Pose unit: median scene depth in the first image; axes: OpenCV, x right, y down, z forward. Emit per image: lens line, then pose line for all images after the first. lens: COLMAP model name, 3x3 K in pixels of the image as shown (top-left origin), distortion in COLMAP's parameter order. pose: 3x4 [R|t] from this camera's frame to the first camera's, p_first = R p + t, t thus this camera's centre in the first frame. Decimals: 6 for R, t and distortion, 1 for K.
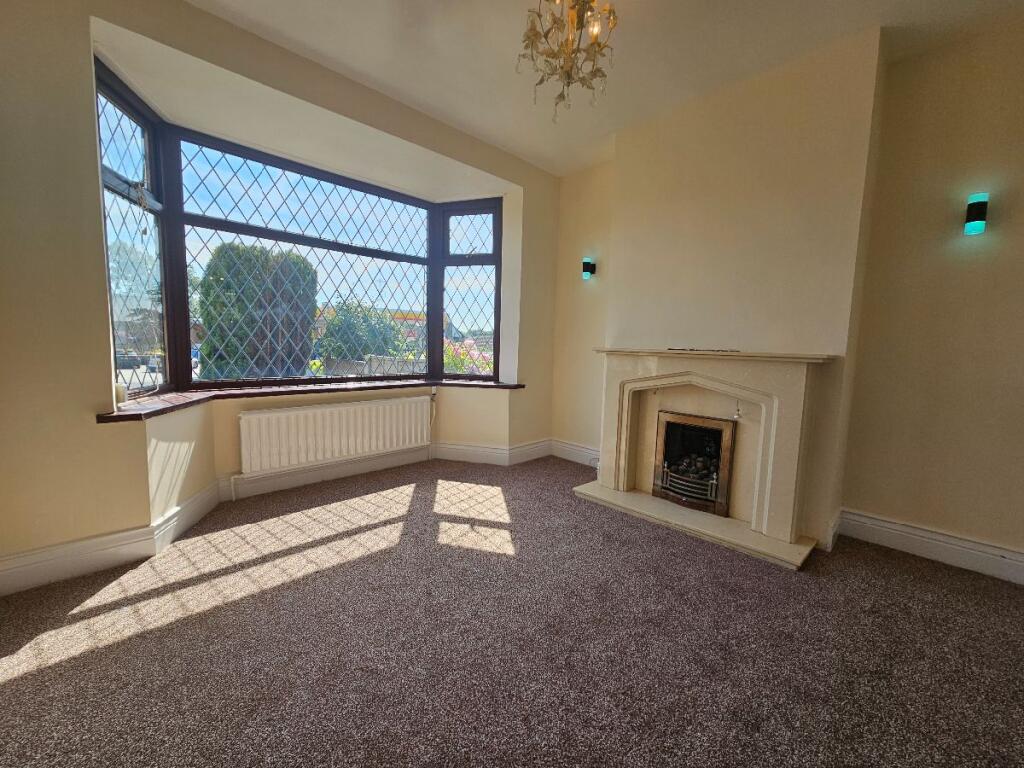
lens RADIAL K [[427.1, 0, 493.4], [0, 427.1, 383.0], [0, 0, 1]] dist [0.027653, 0.000002]
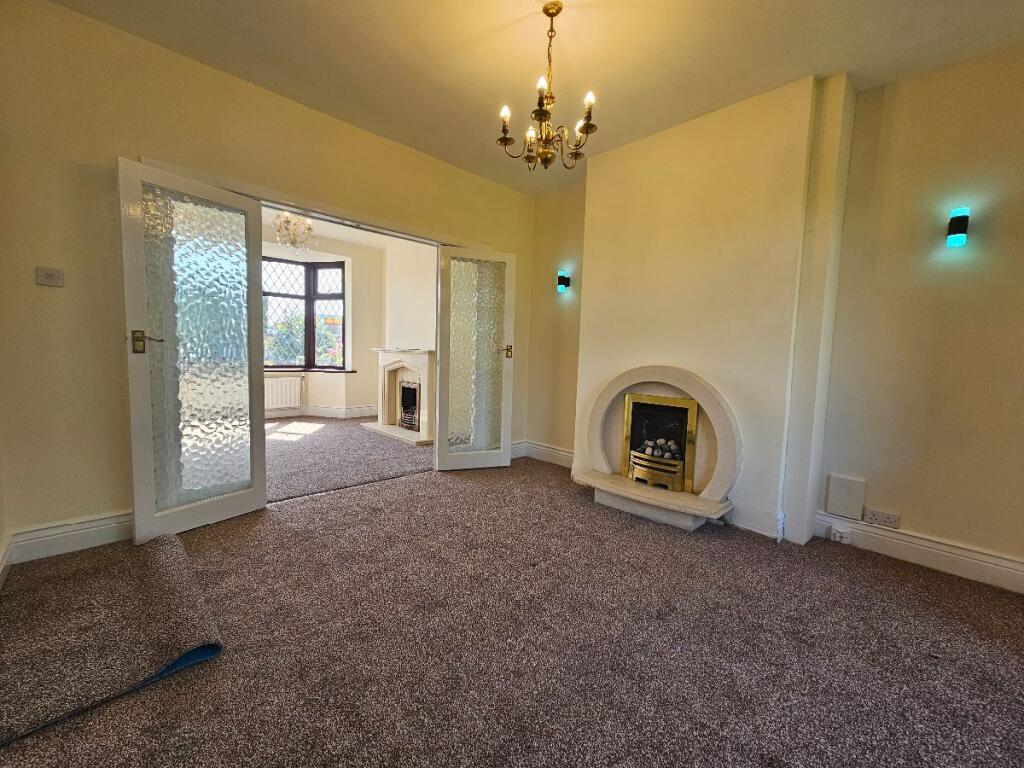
lens RADIAL K [[427.1, 0, 493.4], [0, 427.1, 383.0], [0, 0, 1]] dist [0.027653, 0.000002]
pose [[0.999906, 0.003602, -0.013250, 0.750786], [-0.003864, 0.999797, -0.019786, 0.098116], [0.013176, 0.019836, 0.999716, -0.808655]]
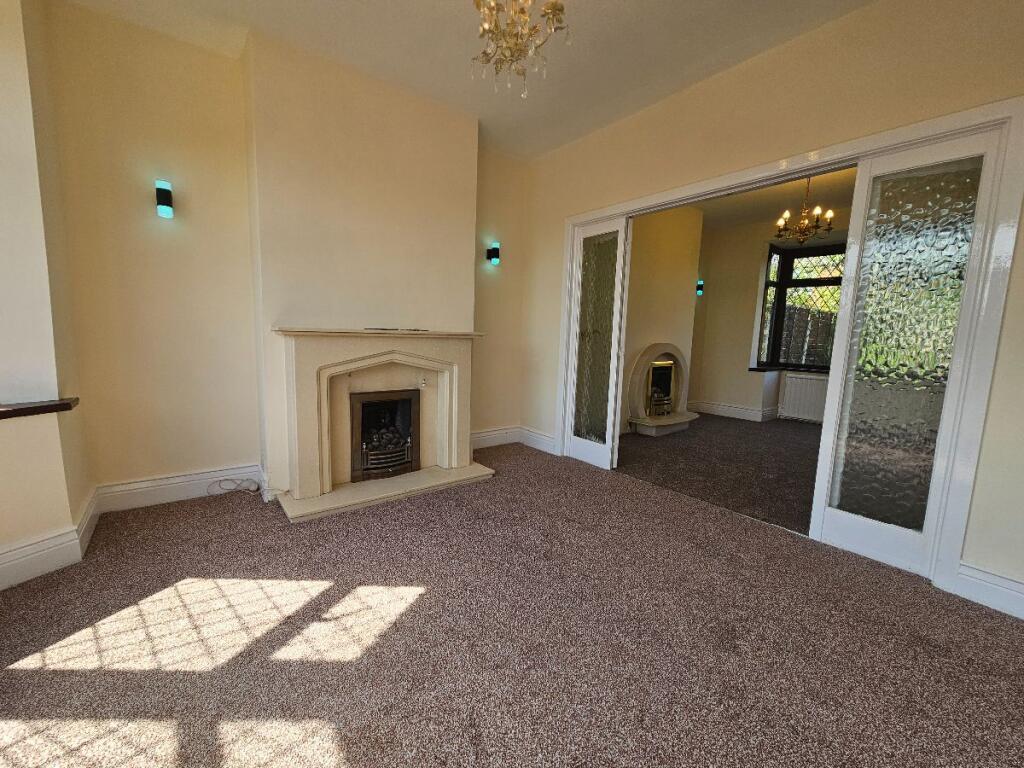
lens RADIAL K [[429.3, 0, 506.3], [0, 429.3, 385.0], [0, 0, 1]] dist [-0.002095, 0.000416]
pose [[0.086774, -0.146417, 0.985410, -0.481257], [0.068447, 0.987680, 0.140727, -0.060046], [-0.993874, 0.055237, 0.095727, 0.526874]]
